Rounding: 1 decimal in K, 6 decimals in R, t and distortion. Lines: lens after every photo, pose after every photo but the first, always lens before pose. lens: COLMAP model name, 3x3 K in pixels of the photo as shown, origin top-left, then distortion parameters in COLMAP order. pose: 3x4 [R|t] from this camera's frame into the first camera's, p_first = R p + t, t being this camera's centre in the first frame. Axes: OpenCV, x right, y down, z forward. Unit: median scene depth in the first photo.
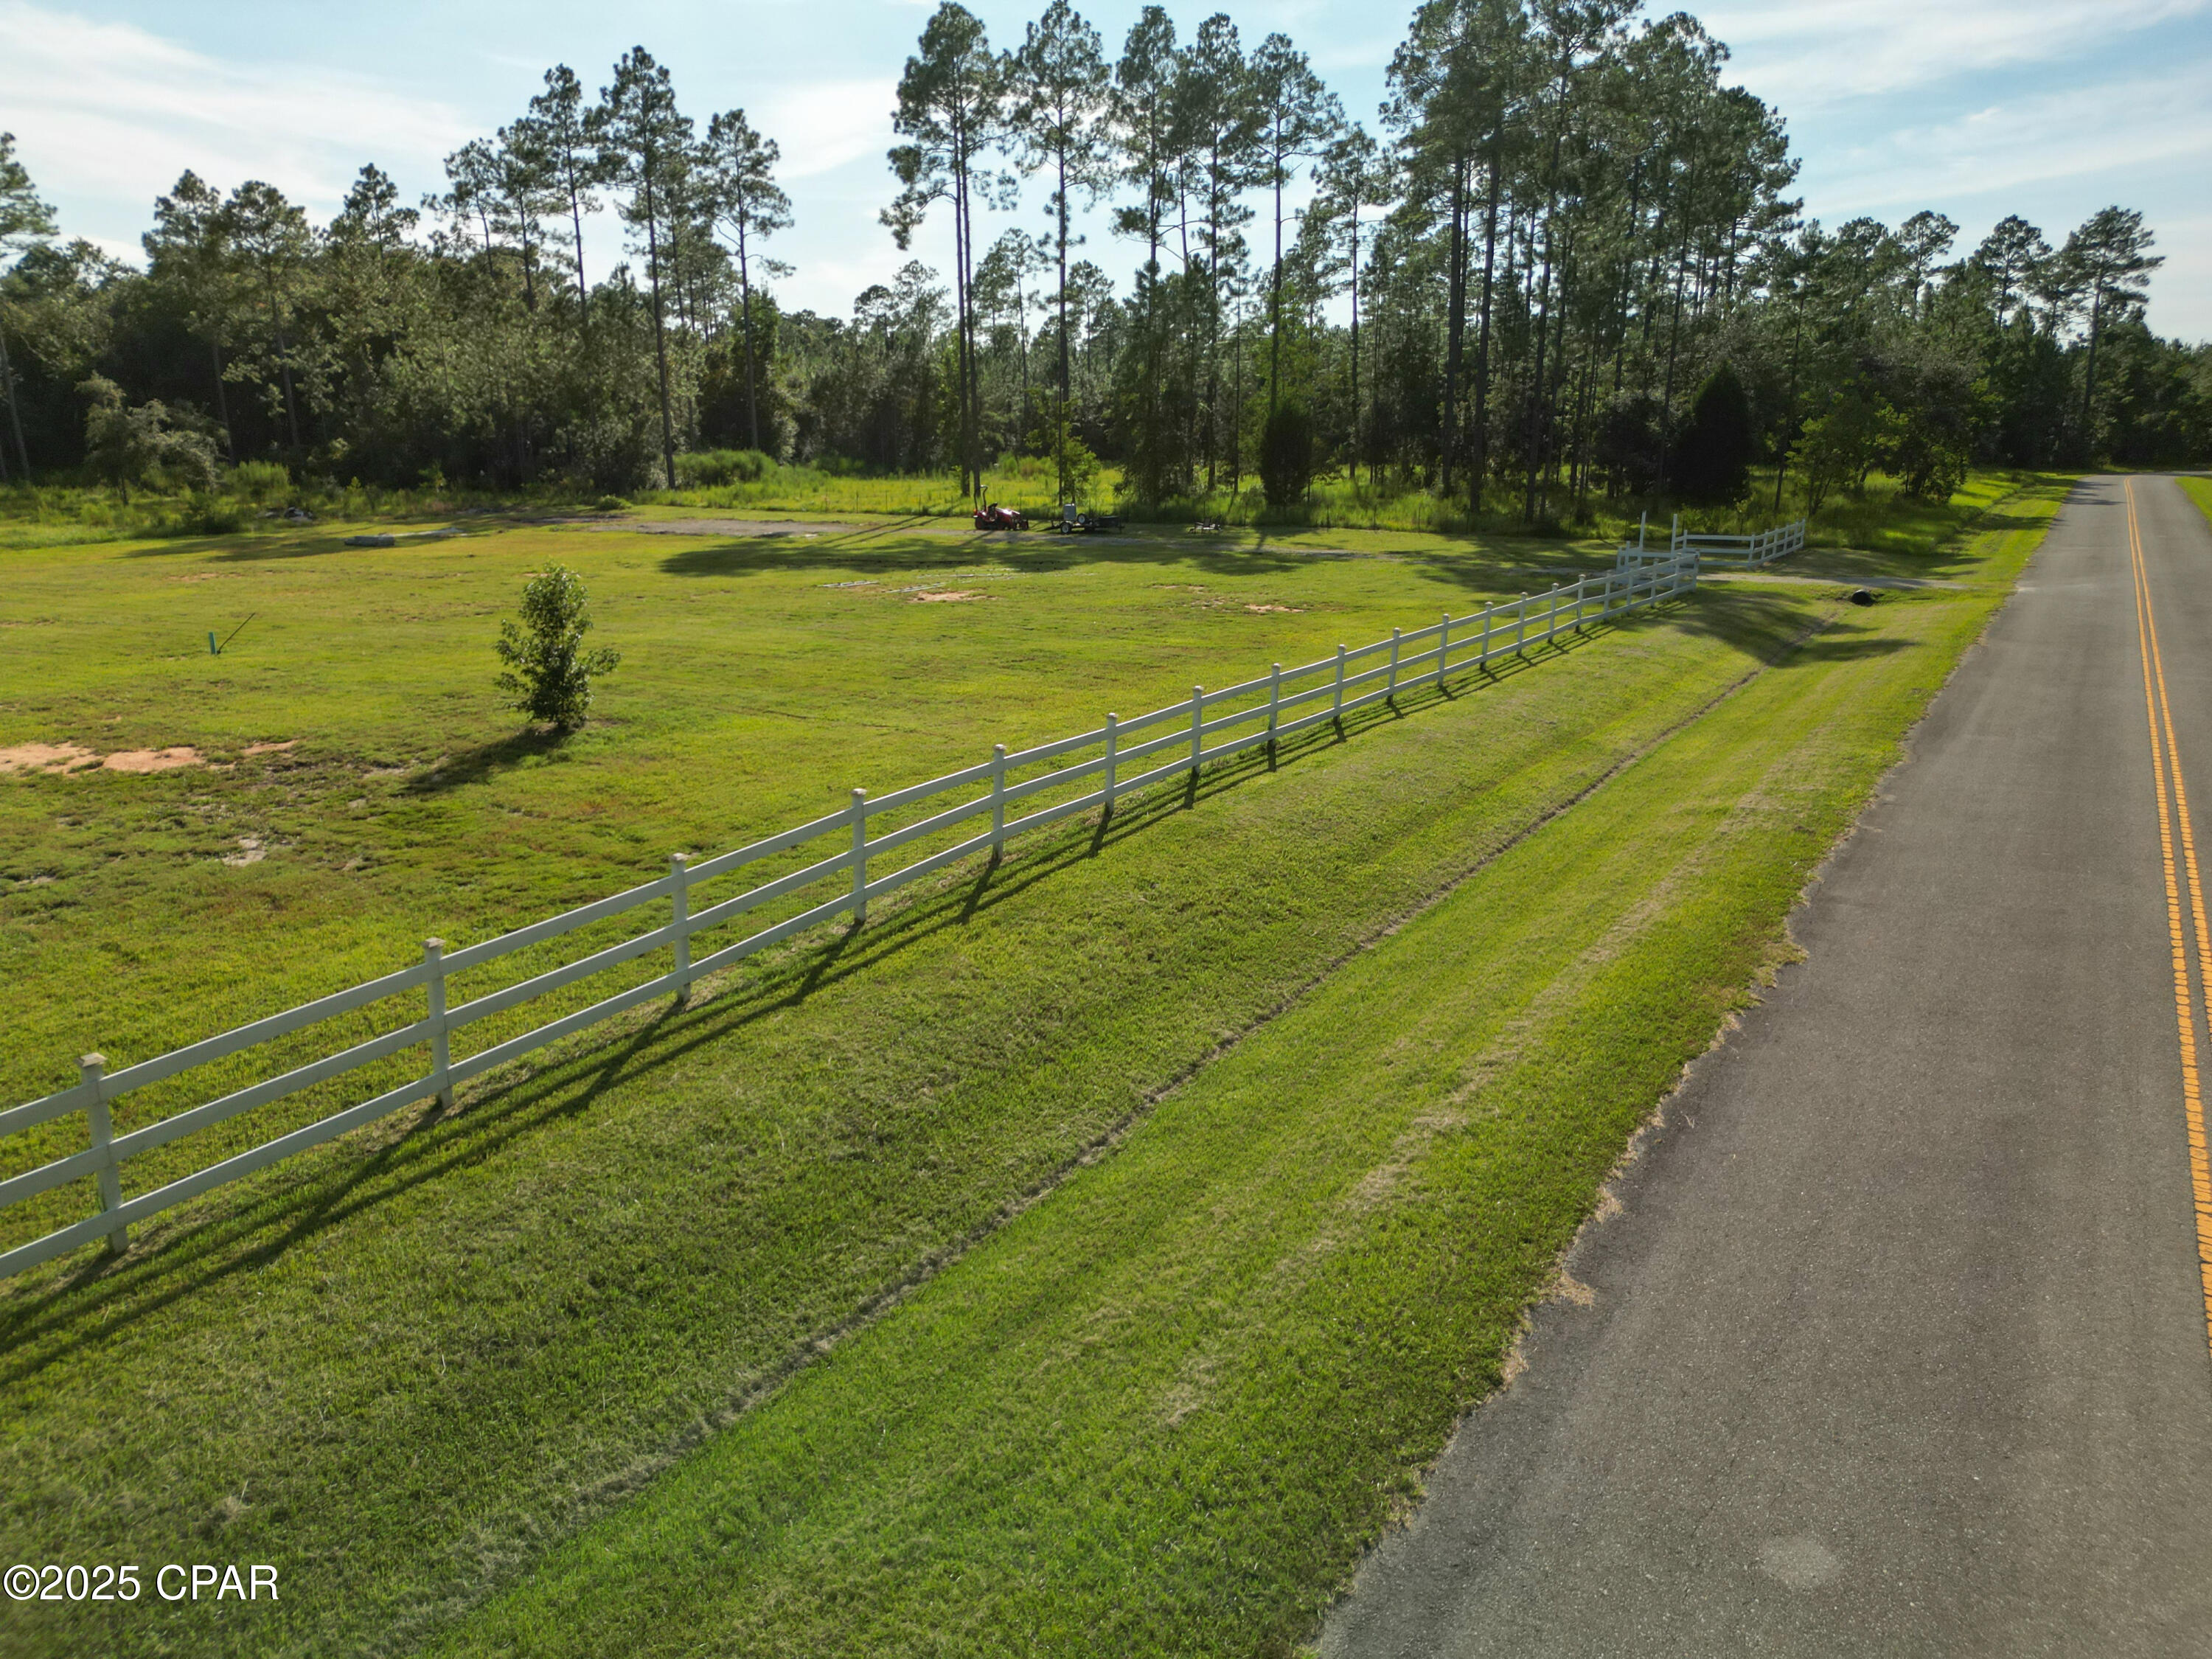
lens RADIAL K [[1543.9, 0, 1106.0], [0, 1543.9, 829.5], [0, 0, 1]] dist [0.064941, -0.061843]
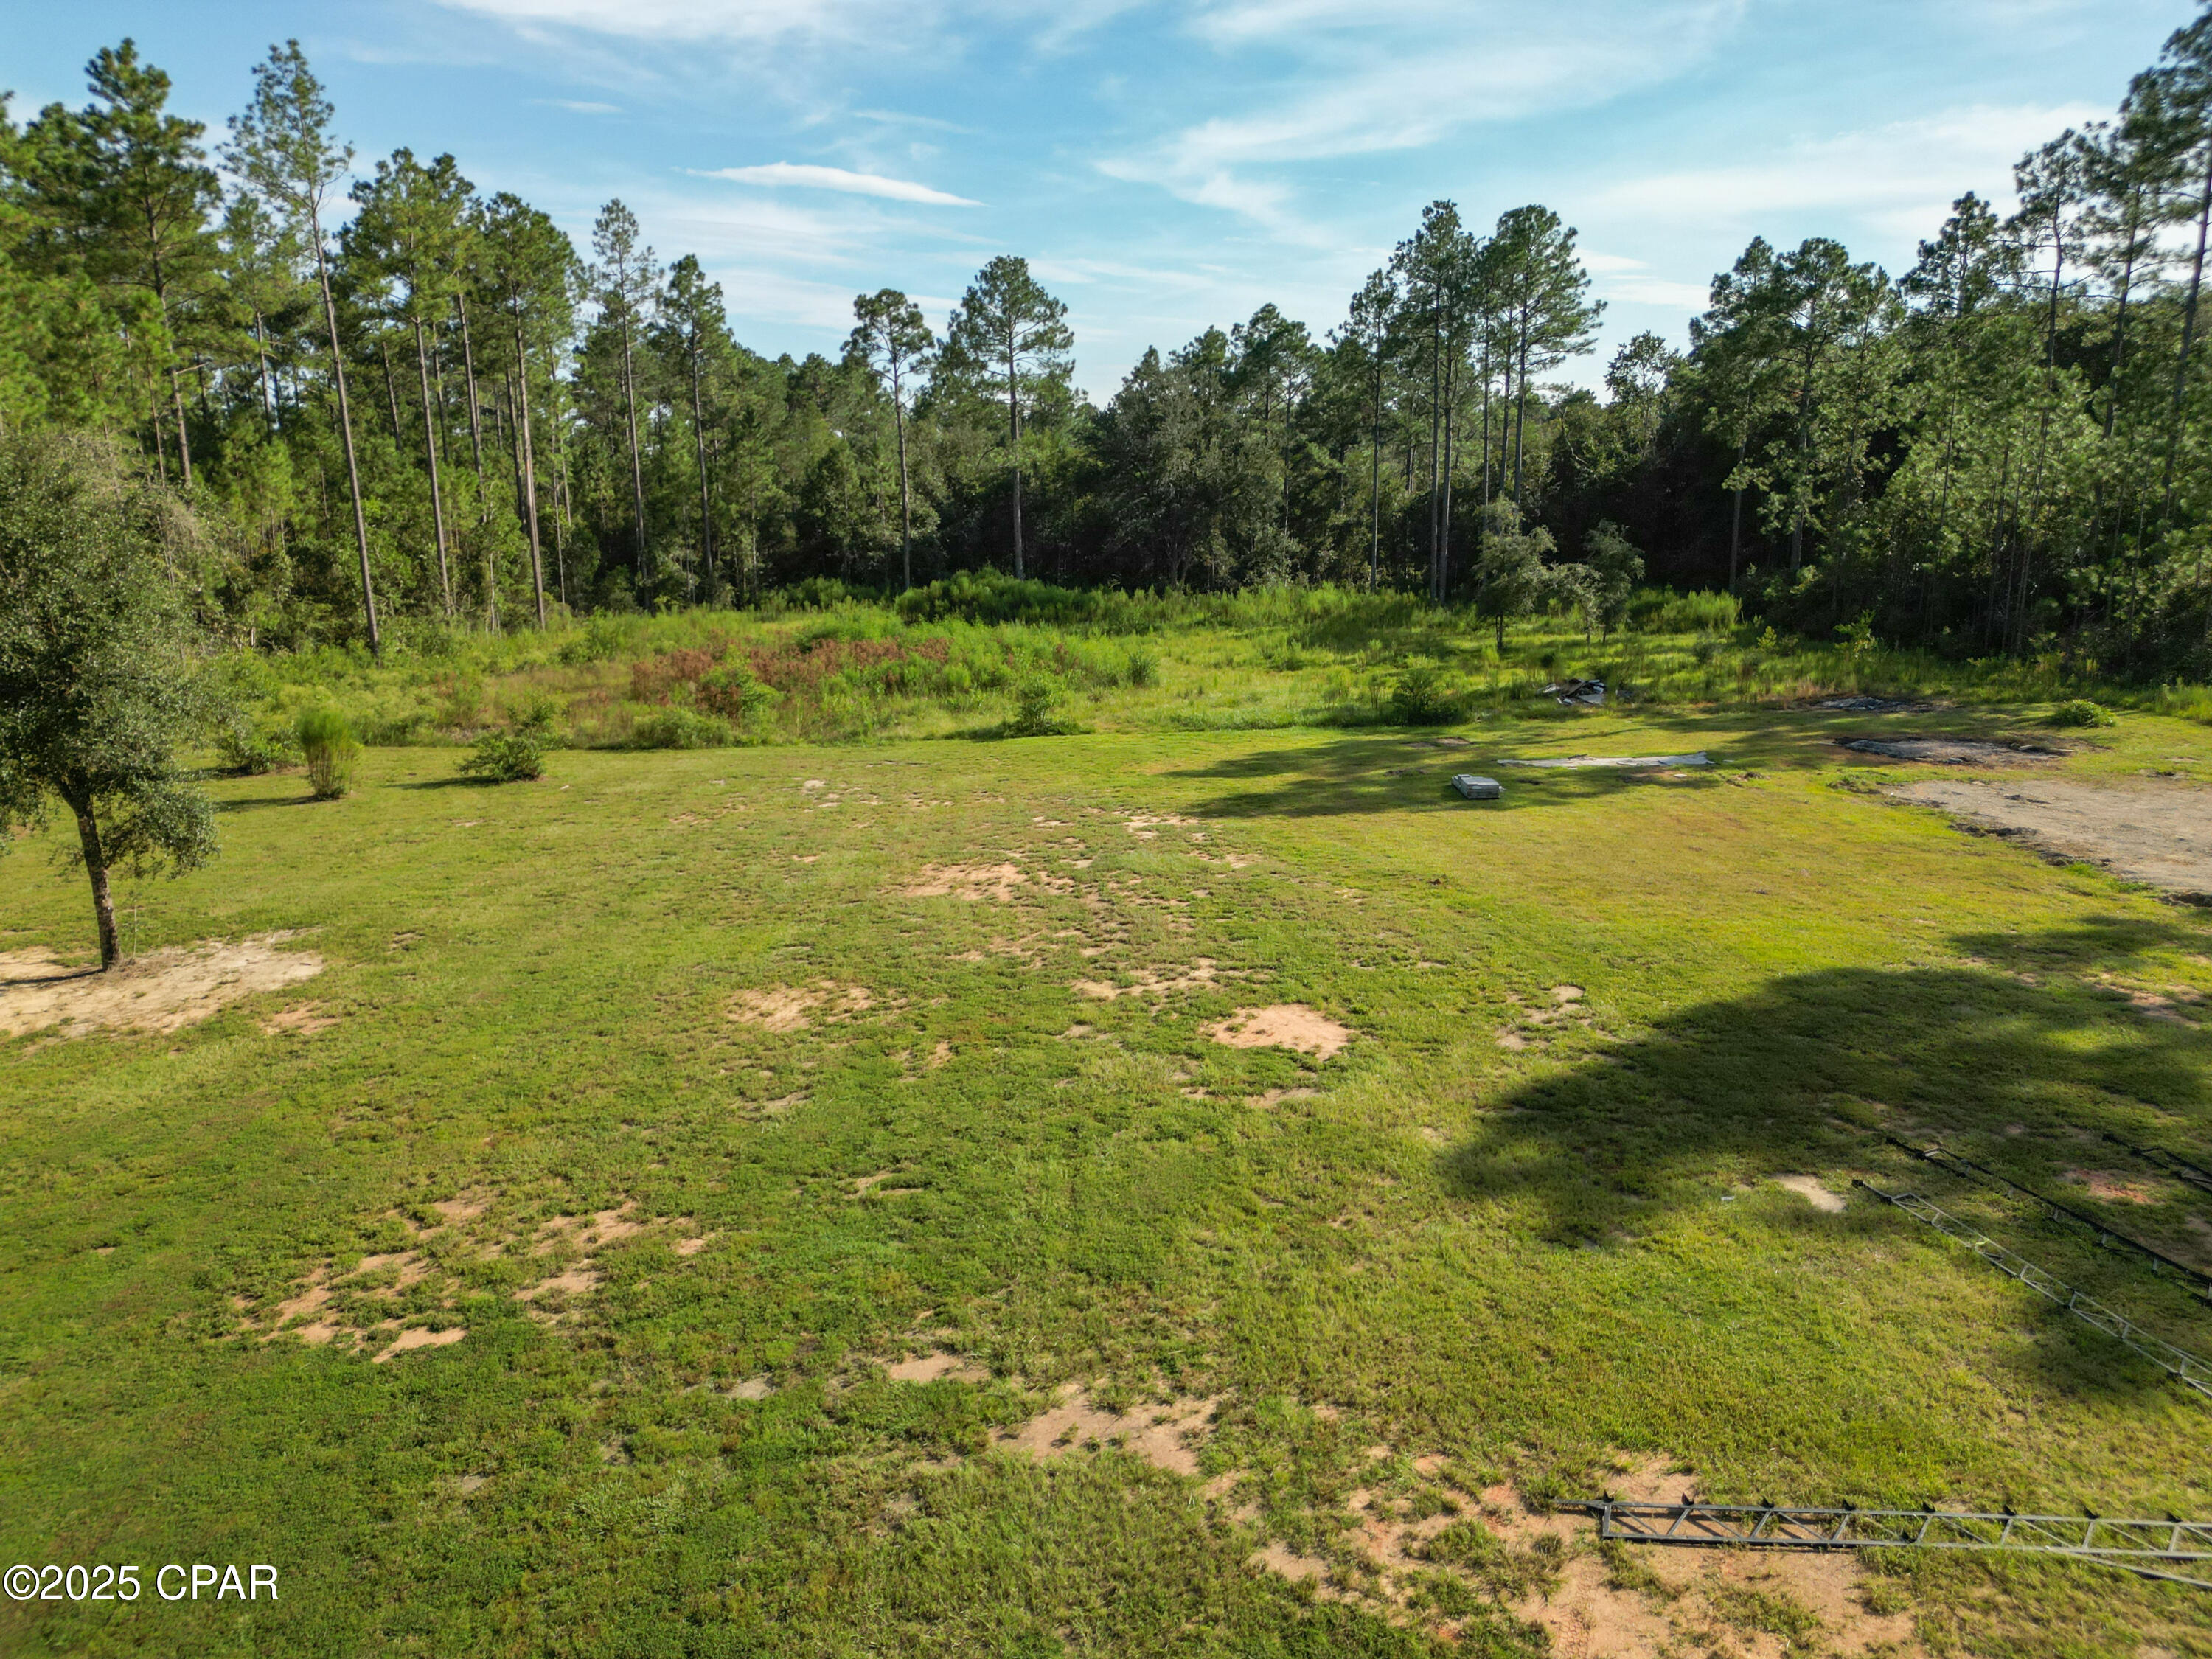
lens RADIAL K [[1543.9, 0, 1106.0], [0, 1543.9, 829.5], [0, 0, 1]] dist [0.064941, -0.061843]
pose [[0.517447, 0.180144, -0.836538, -0.012994], [-0.212833, 0.973963, 0.078089, -0.113332], [0.828825, 0.137636, 0.542315, 0.330023]]
